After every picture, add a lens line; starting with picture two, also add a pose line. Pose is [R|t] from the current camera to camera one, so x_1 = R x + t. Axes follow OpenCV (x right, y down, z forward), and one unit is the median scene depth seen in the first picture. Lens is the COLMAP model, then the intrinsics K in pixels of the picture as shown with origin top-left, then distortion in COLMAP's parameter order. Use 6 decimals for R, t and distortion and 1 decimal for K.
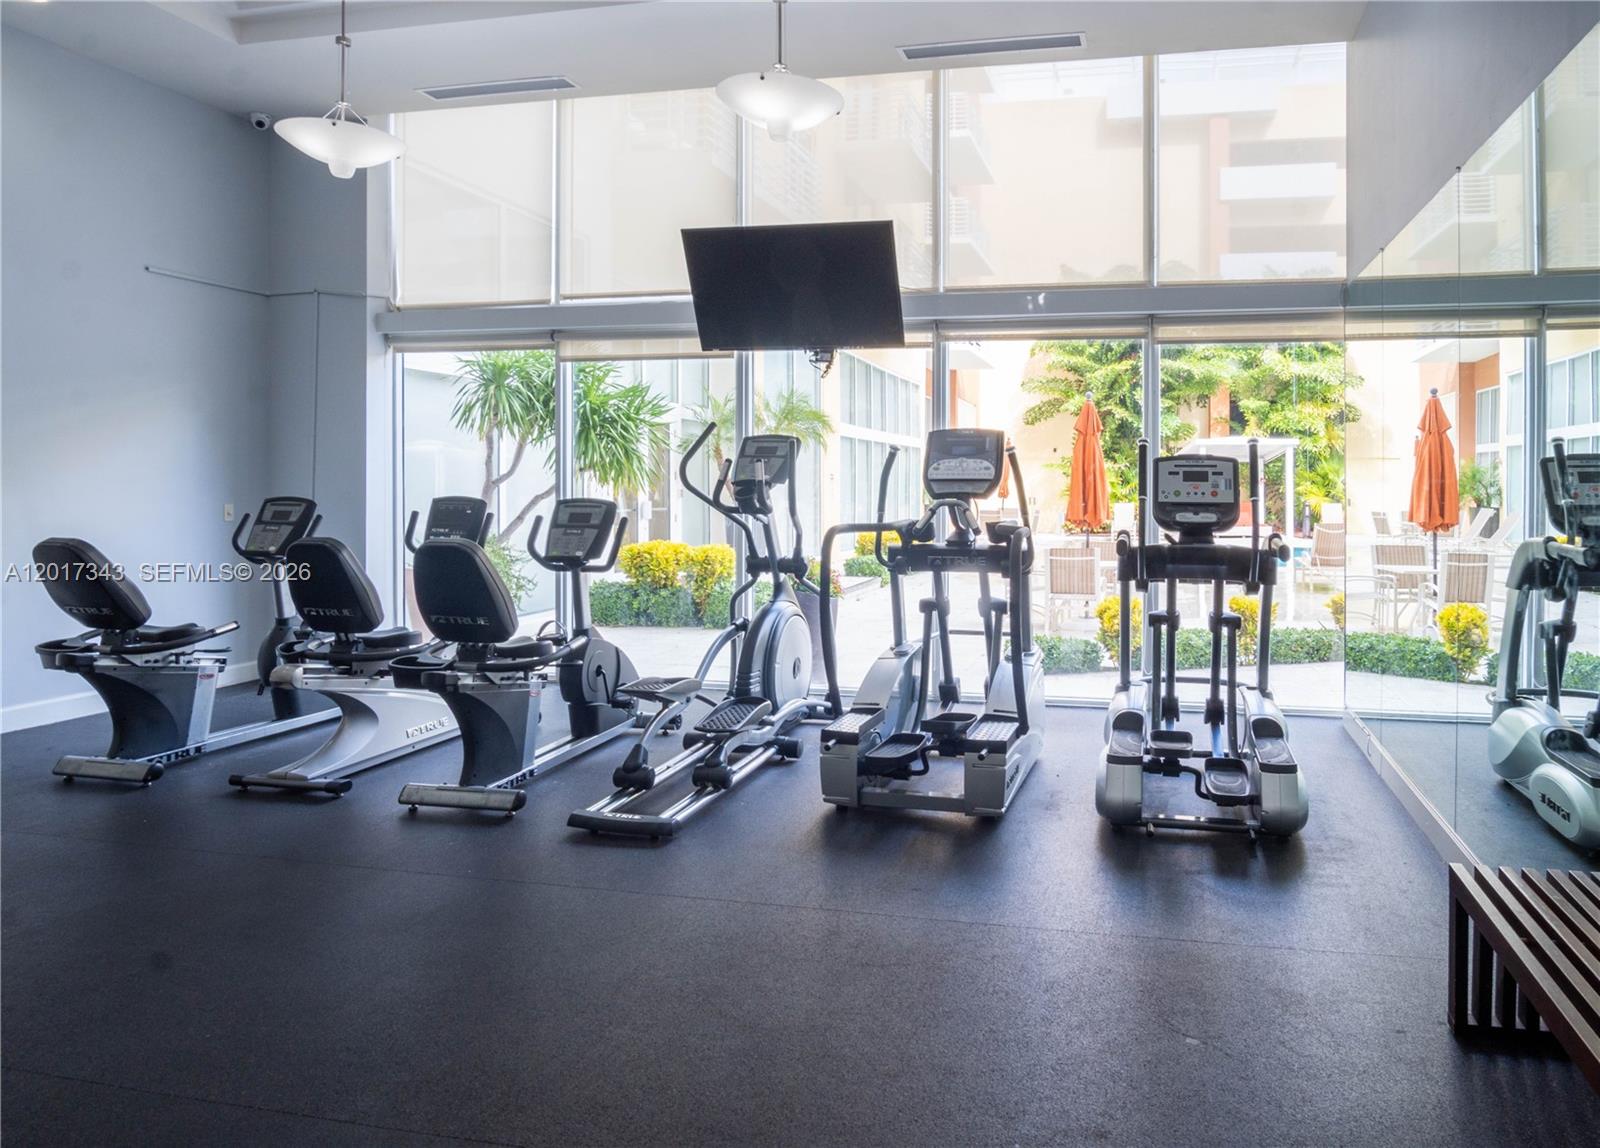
lens RADIAL K [[1346.7, 0, 800.8], [0, 1346.7, 500.3], [0, 0, 1]] dist [-0.042009, -0.002915]
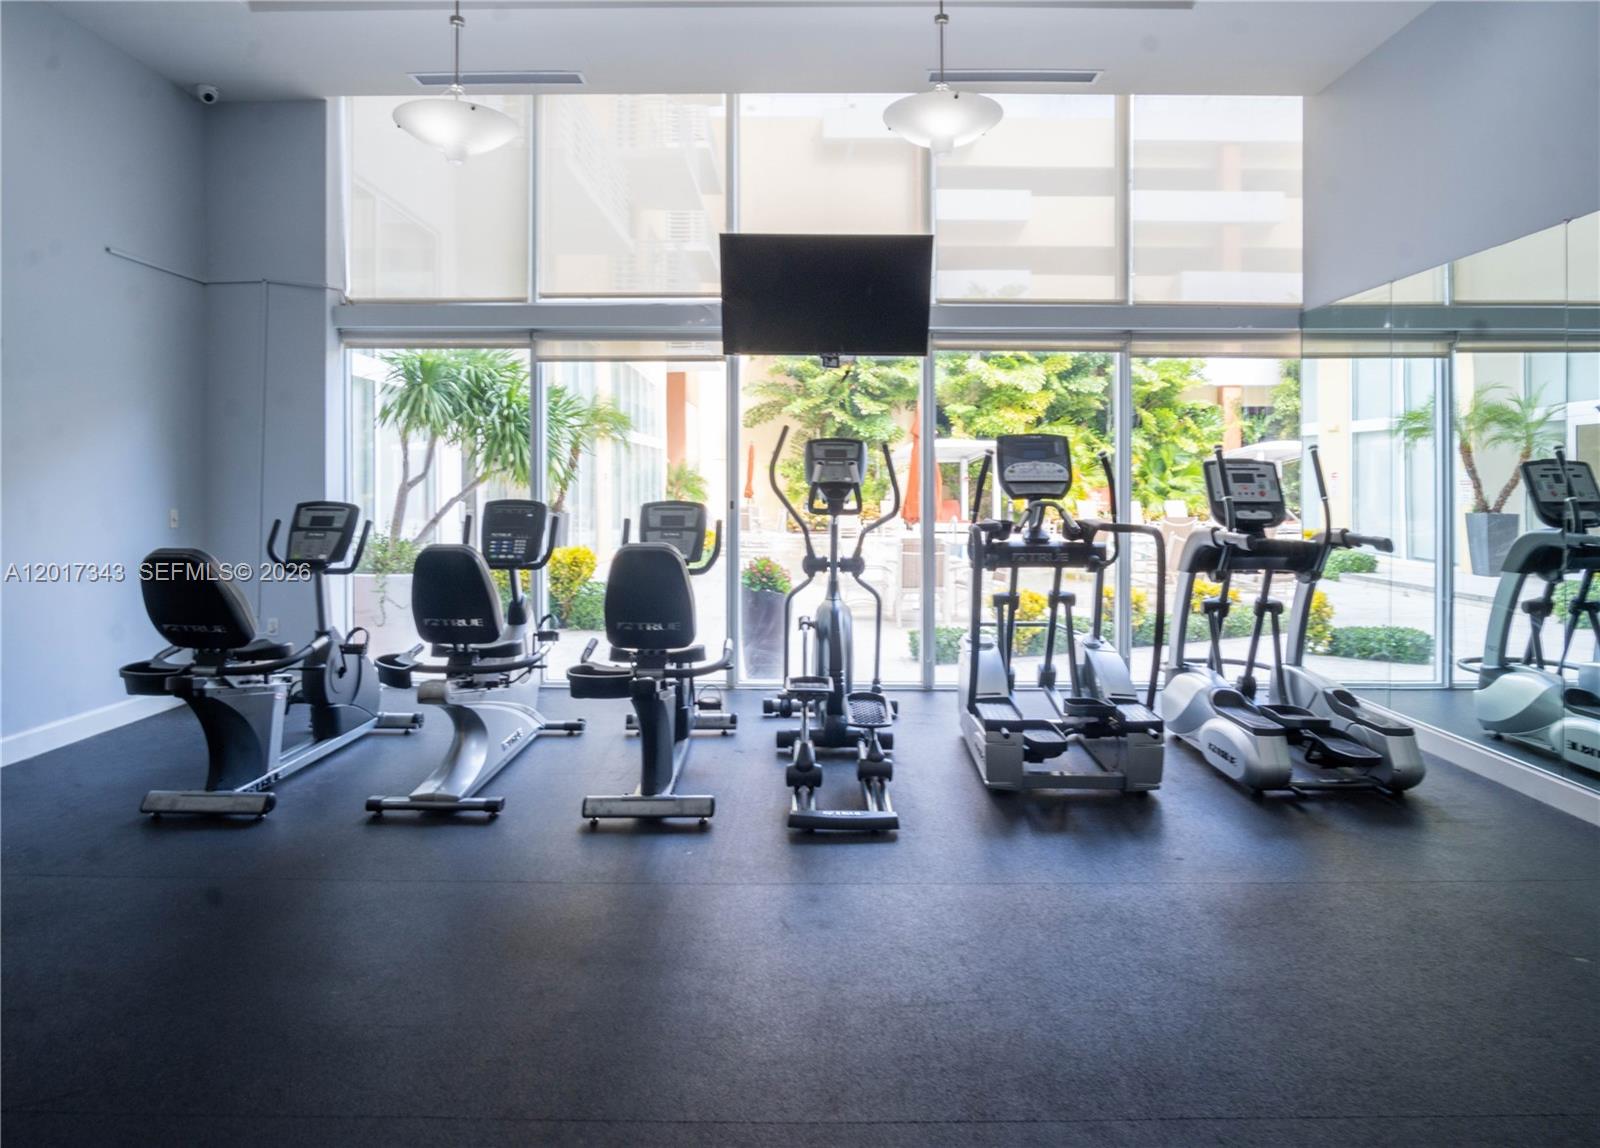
lens RADIAL K [[1269.6, 0, 799.6], [0, 1269.6, 544.3], [0, 0, 1]] dist [-0.038943, -0.003173]
pose [[0.969394, -0.014843, 0.245061, -0.255194], [0.005658, 0.999256, 0.038139, -0.003967], [-0.245444, -0.035585, 0.968757, 0.054637]]
